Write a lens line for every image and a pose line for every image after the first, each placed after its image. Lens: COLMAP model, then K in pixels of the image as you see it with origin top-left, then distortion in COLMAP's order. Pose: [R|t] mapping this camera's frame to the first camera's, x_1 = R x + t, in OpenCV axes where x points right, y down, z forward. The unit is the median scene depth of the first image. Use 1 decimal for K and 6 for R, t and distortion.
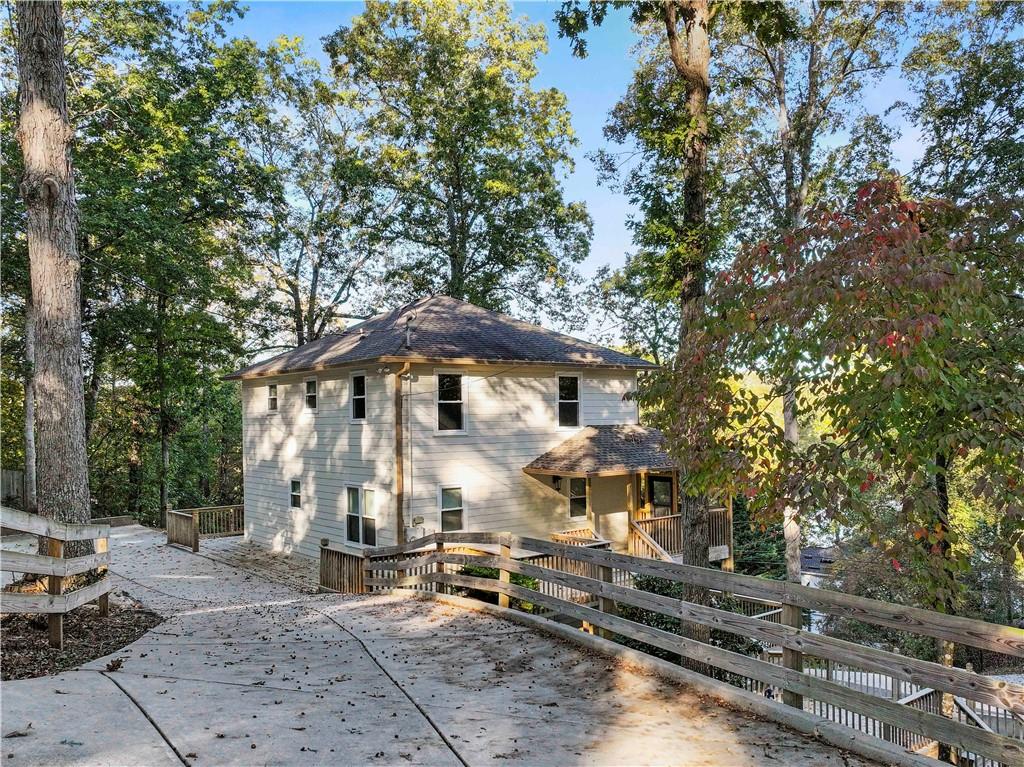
lens RADIAL K [[844.3, 0, 508.7], [0, 844.3, 391.6], [0, 0, 1]] dist [-0.023498, 0.028895]
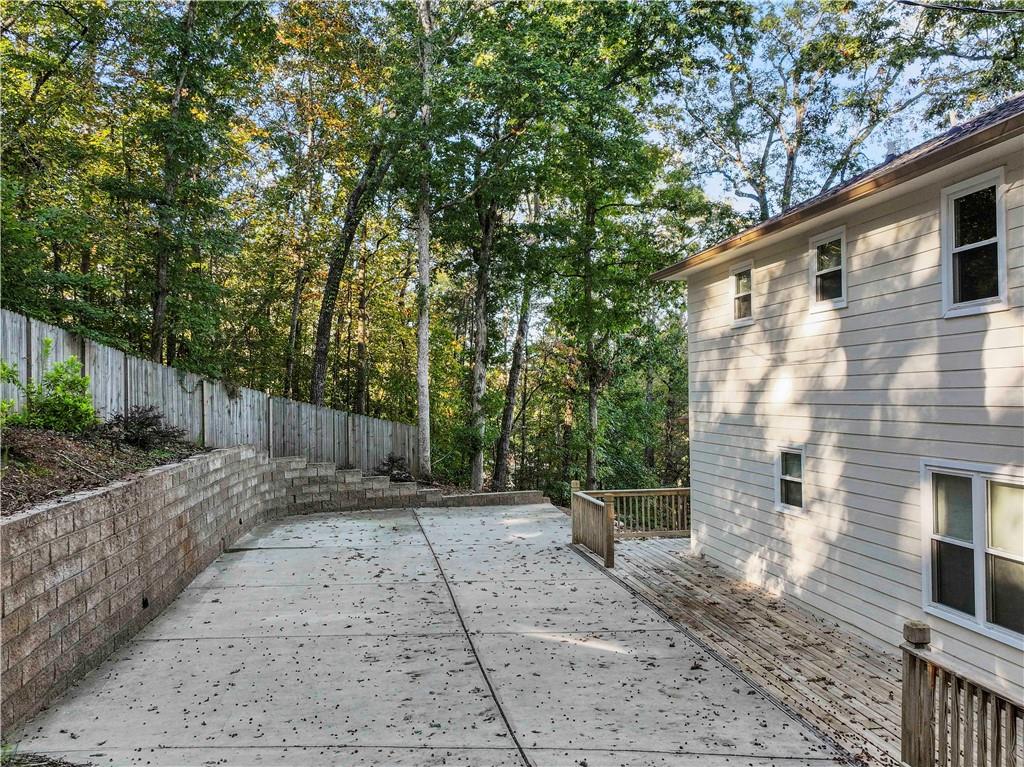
lens RADIAL K [[844.3, 0, 513.2], [0, 844.3, 386.3], [0, 0, 1]] dist [-0.023498, 0.028895]
pose [[0.870306, 0.007776, -0.492449, -0.147576], [0.004913, 0.999689, 0.024468, 0.052058], [0.492486, -0.023714, 0.869997, 0.475504]]
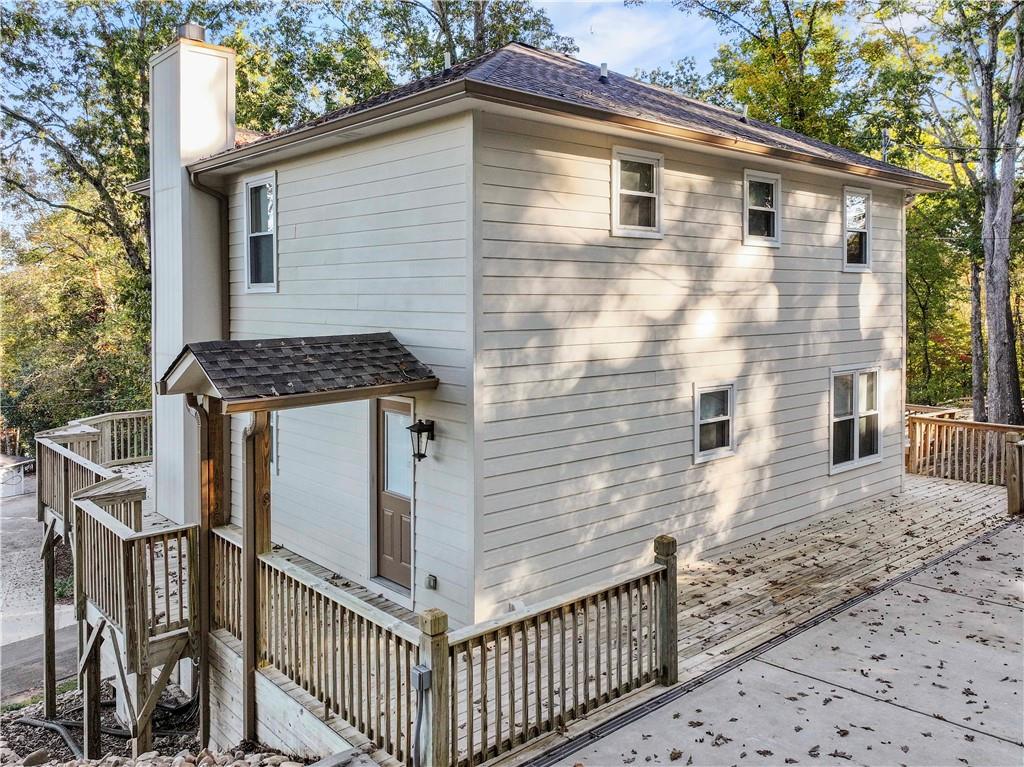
lens RADIAL K [[844.3, 0, 504.4], [0, 844.3, 306.6], [0, 0, 1]] dist [-0.023498, 0.028895]
pose [[-0.037770, 0.012595, 0.999207, -0.684383], [-0.022103, 0.999665, -0.013436, 0.066662], [-0.999042, -0.022593, -0.037479, 1.102250]]
